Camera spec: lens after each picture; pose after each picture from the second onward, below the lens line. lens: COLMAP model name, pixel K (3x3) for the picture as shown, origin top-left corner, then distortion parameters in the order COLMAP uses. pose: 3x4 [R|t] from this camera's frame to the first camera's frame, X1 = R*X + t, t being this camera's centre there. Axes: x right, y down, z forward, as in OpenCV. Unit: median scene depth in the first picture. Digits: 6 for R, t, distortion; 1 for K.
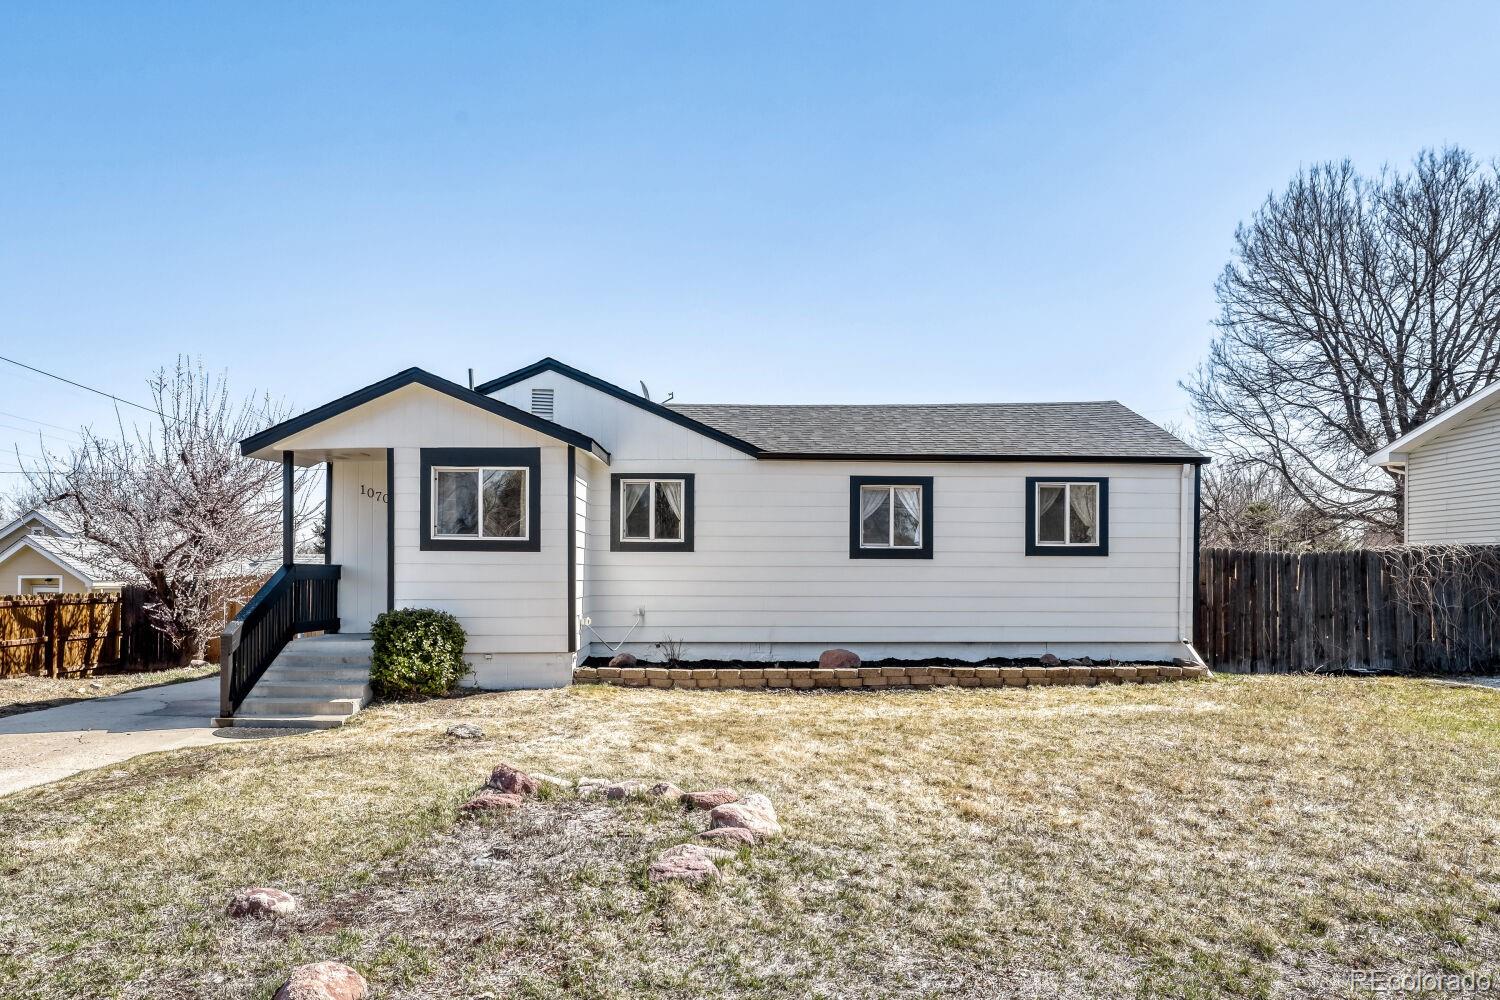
lens RADIAL K [[943.7, 0, 746.1], [0, 943.7, 567.5], [0, 0, 1]] dist [0.001261, 0.009612]
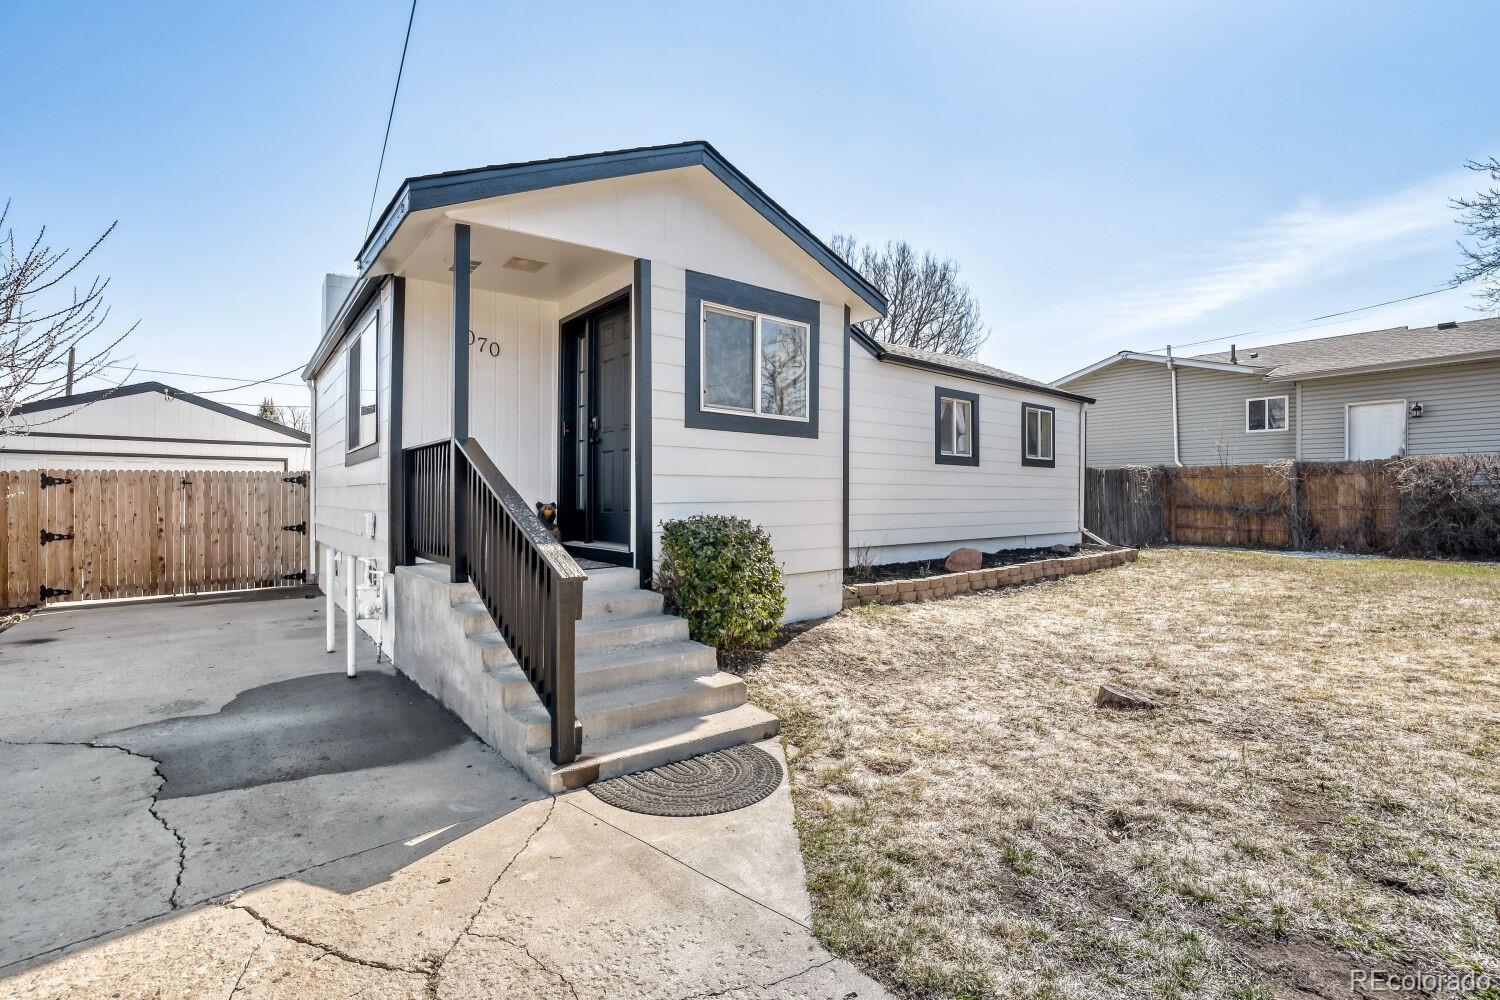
lens RADIAL K [[656.5, 0, 747.3], [0, 656.5, 498.2], [0, 0, 1]] dist [-0.012889, 0.001290]
pose [[0.797885, -0.002292, 0.602805, -0.506937], [-0.006003, 0.999913, 0.011748, 0.021988], [-0.602779, -0.012992, 0.797802, 0.534210]]
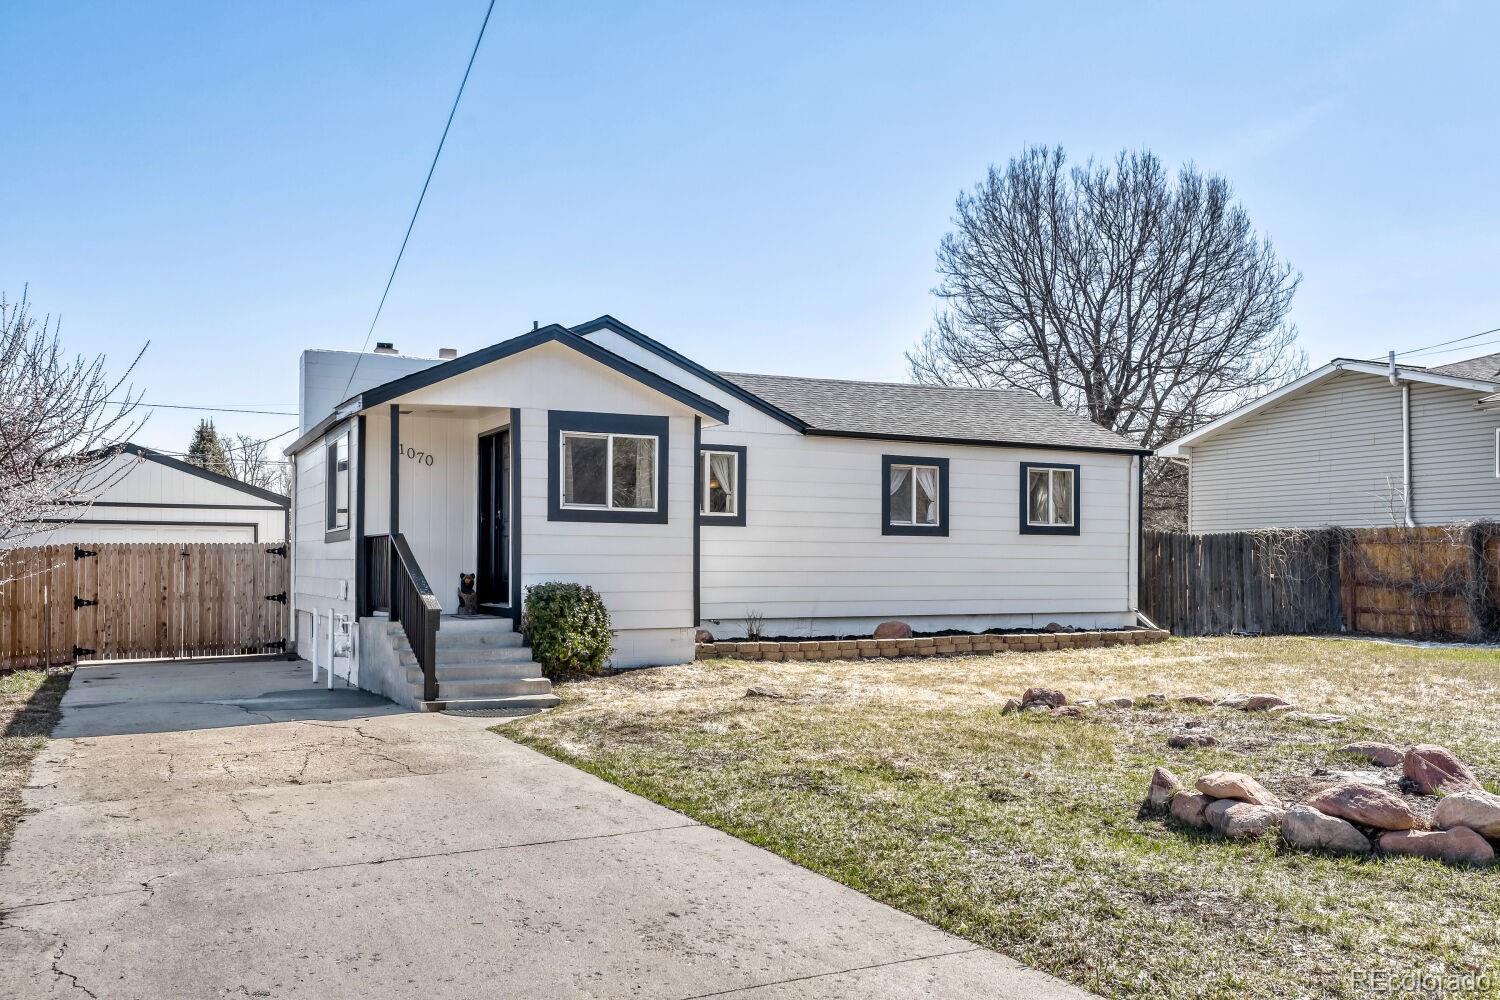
lens RADIAL K [[1236.8, 0, 766.4], [0, 1236.8, 558.9], [0, 0, 1]] dist [0.052684, -0.012689]
pose [[0.900785, 0.003335, 0.434253, -0.591204], [-0.006410, 0.999964, 0.005619, 0.009750], [-0.434219, -0.007845, 0.900773, -0.164283]]
